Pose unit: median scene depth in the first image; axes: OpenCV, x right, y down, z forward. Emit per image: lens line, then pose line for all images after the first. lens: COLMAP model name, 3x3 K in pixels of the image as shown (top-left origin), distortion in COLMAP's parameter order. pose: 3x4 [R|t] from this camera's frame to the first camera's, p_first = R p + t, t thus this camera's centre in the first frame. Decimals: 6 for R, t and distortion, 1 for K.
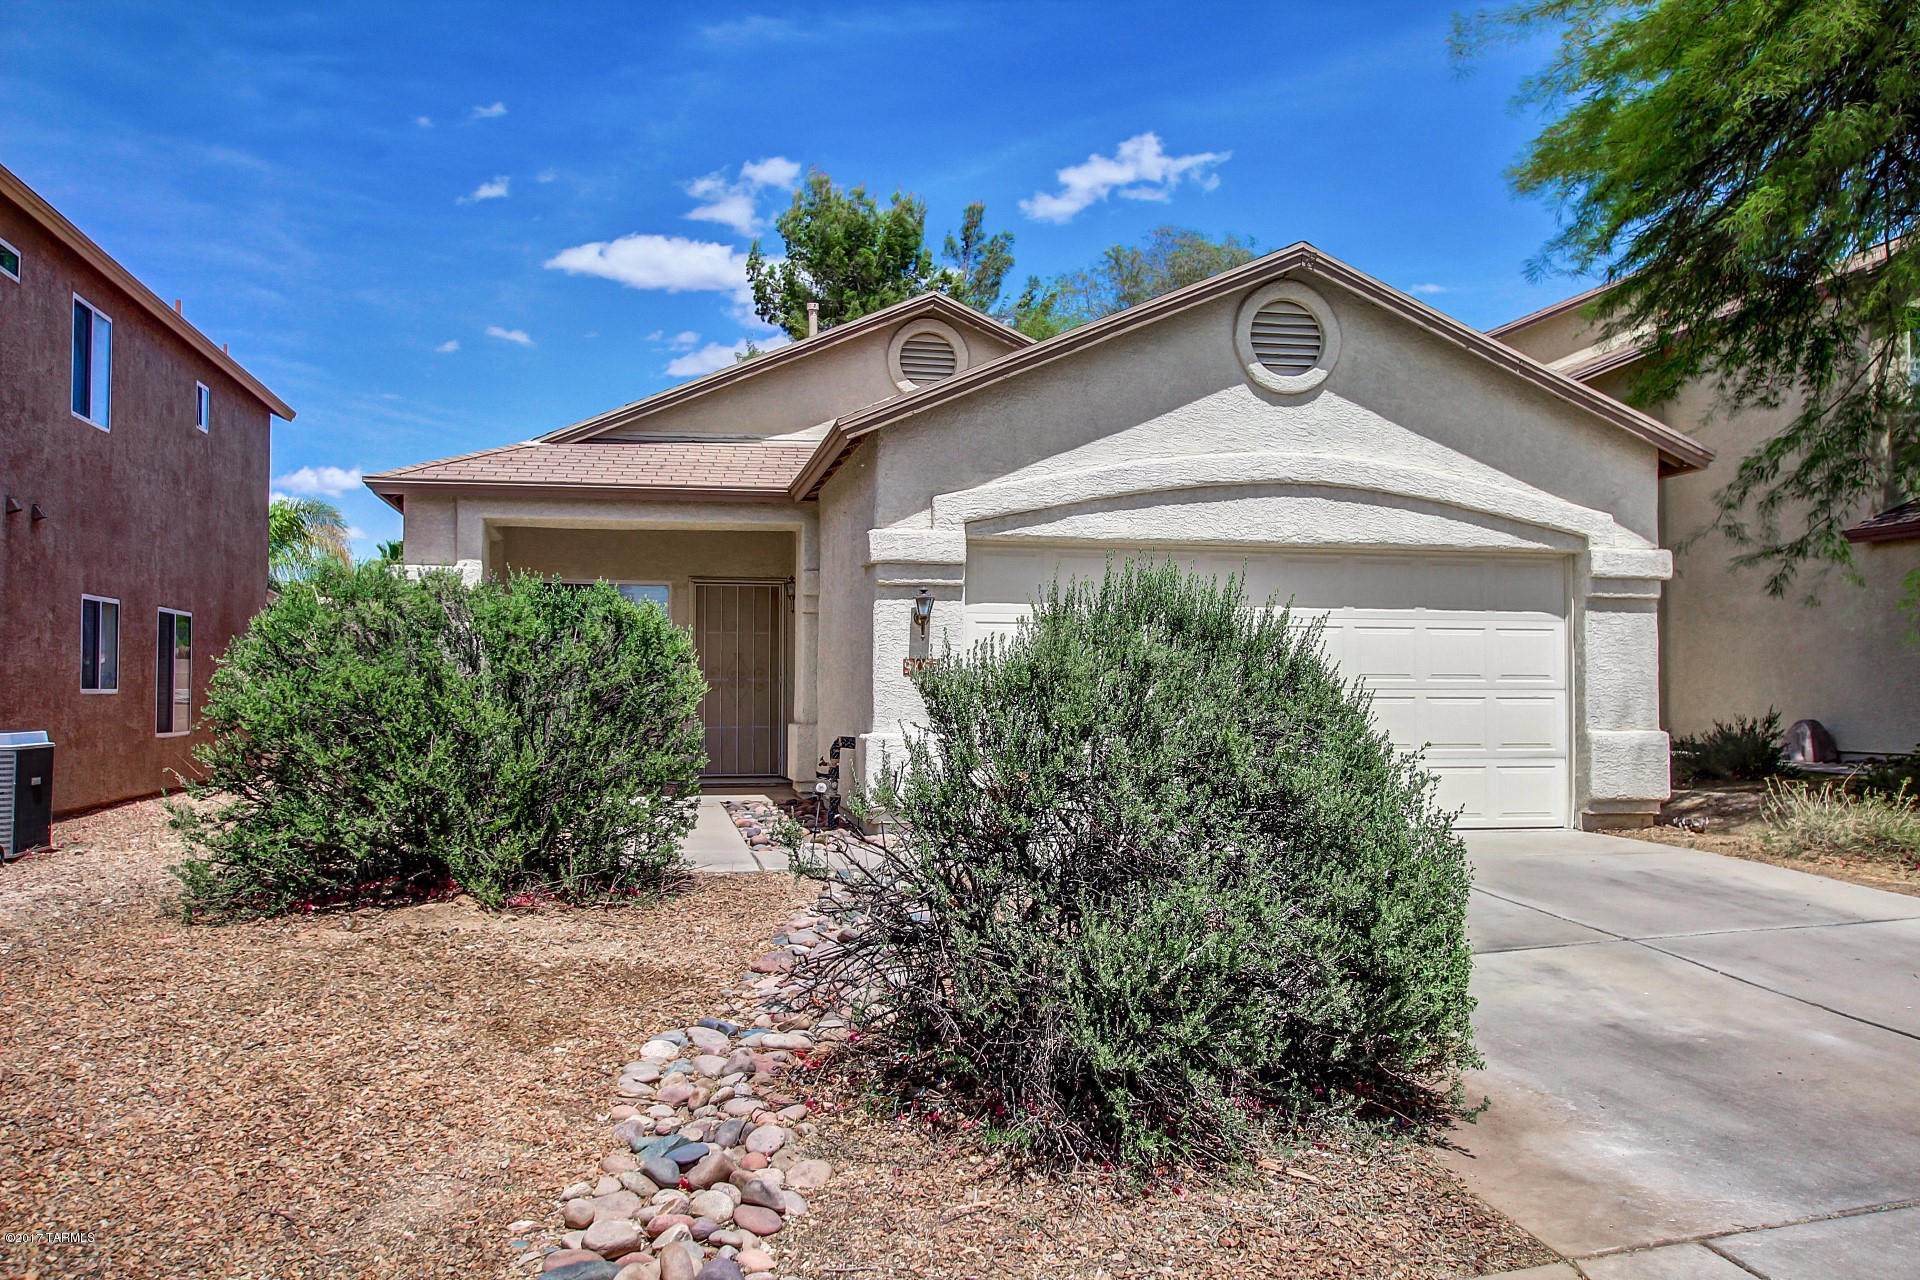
lens RADIAL K [[1599.4, 0, 952.8], [0, 1599.4, 601.7], [0, 0, 1]] dist [0.000714, -0.000427]
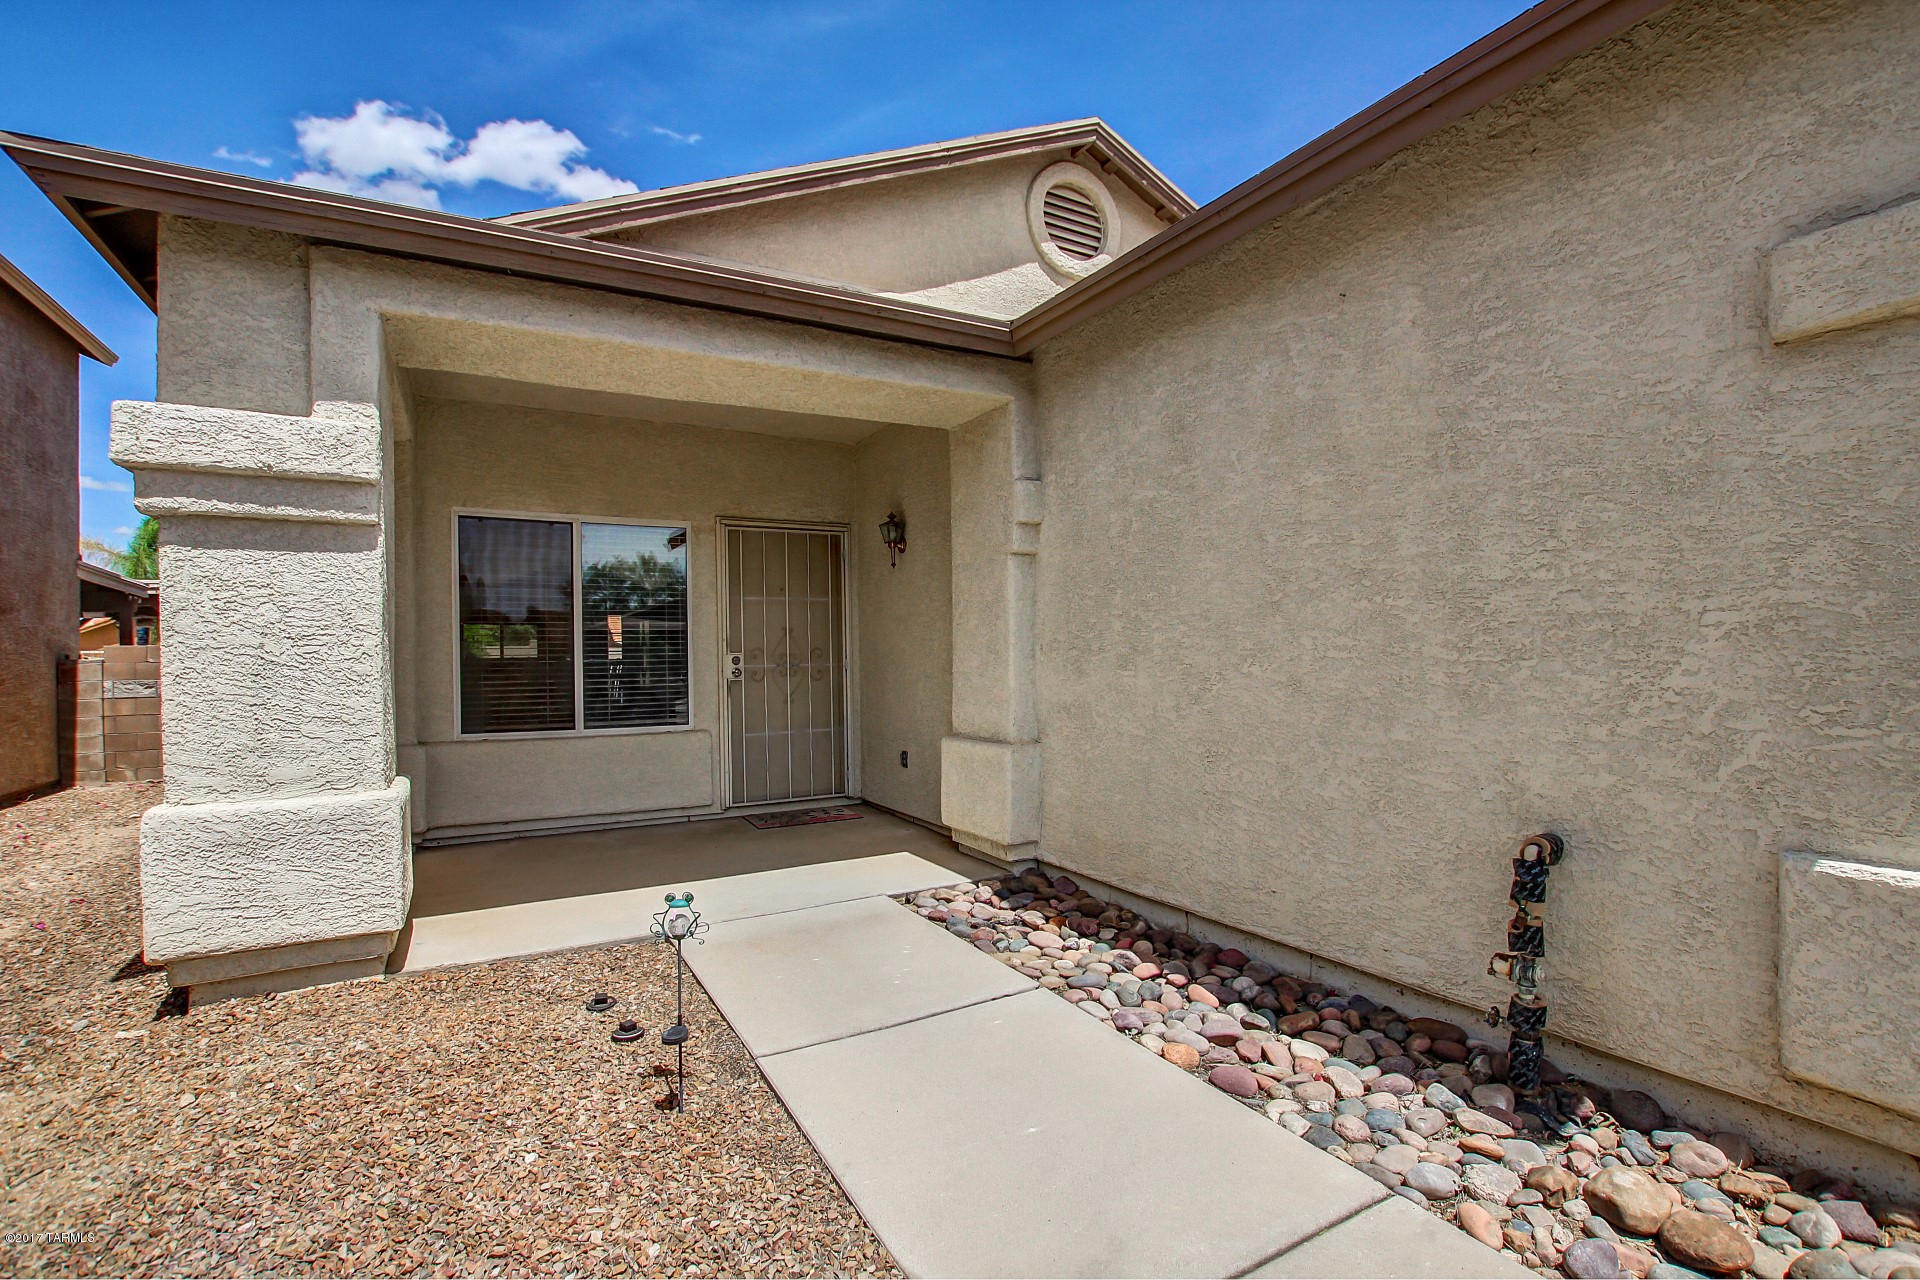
lens RADIAL K [[879.6, 0, 960.0], [0, 879.6, 640.0], [0, 0, 1]] dist [-0.027171, 0.000112]
pose [[0.950369, -0.012439, 0.310876, -0.256274], [-0.000022, 0.999198, 0.040049, 0.030919], [-0.311124, -0.038068, 0.949606, 0.850739]]
